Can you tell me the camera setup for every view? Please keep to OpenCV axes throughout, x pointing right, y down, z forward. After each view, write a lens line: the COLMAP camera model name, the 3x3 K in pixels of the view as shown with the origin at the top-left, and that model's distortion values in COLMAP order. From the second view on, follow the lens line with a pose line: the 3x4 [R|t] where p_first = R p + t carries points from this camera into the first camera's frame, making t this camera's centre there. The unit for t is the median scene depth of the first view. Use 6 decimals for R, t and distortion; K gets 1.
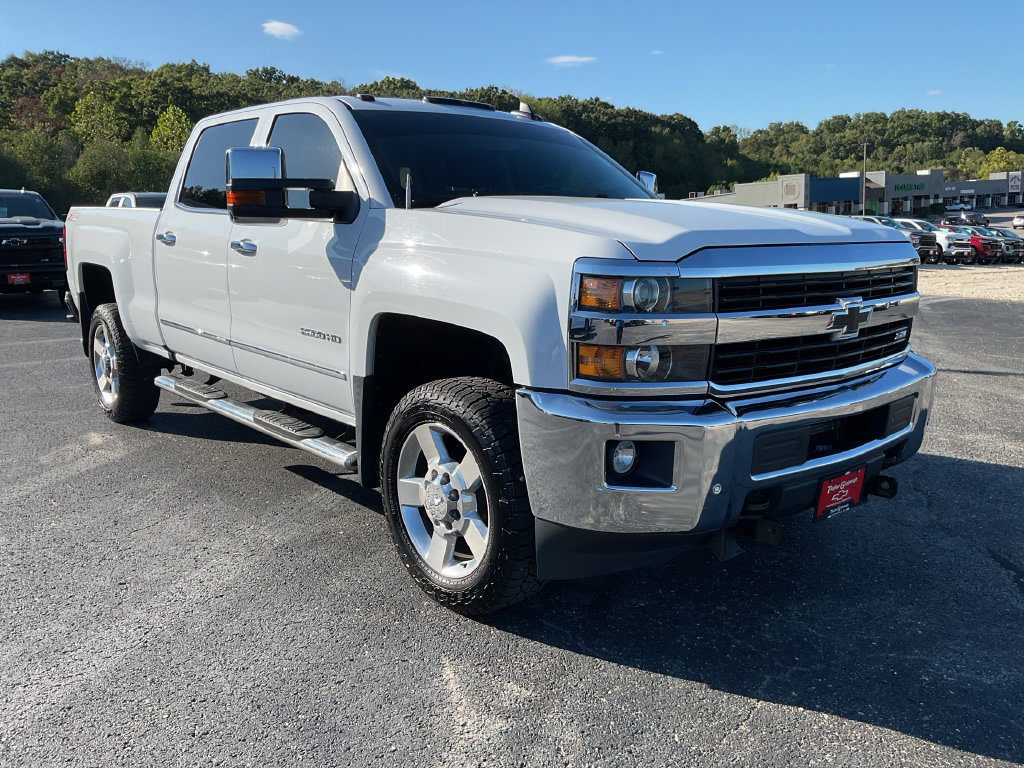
lens RADIAL K [[832.6, 0, 496.0], [0, 832.6, 388.3], [0, 0, 1]] dist [0.060016, -0.104205]
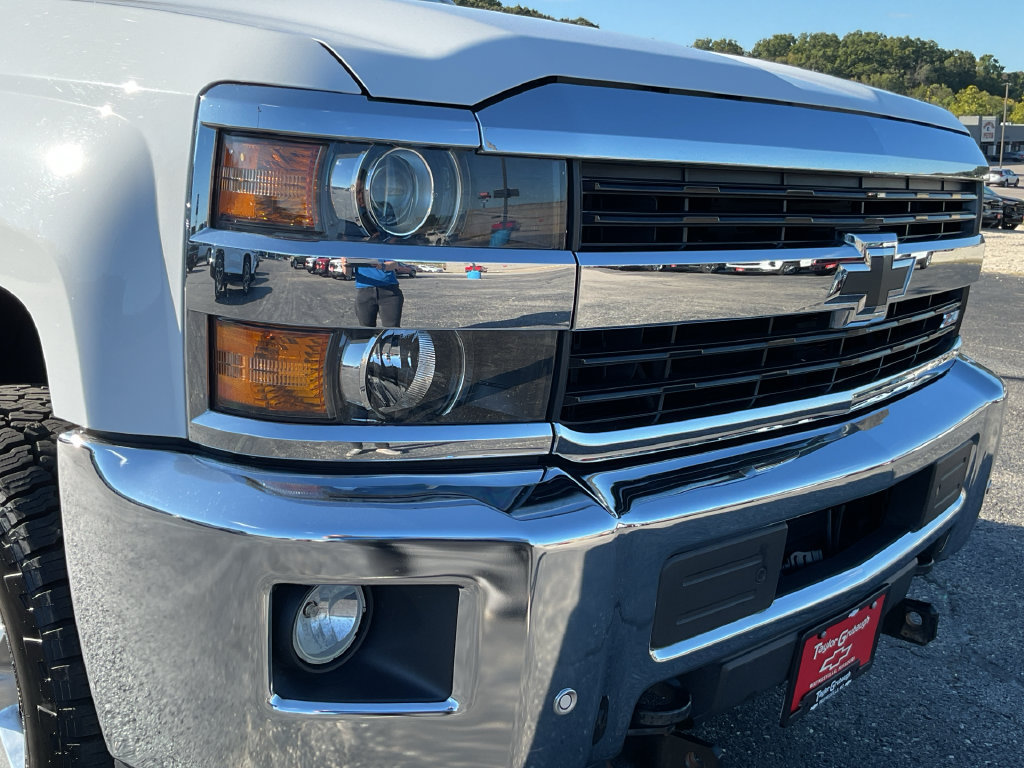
lens RADIAL K [[1107.1, 0, 512.0], [0, 1107.1, 384.0], [0, 0, 1]] dist [0.014044, -0.025836]
pose [[0.987512, 0.022101, 0.155986, 0.140836], [-0.024142, 0.999646, 0.011203, -0.029947], [-0.155683, -0.014829, 0.987696, 0.448426]]
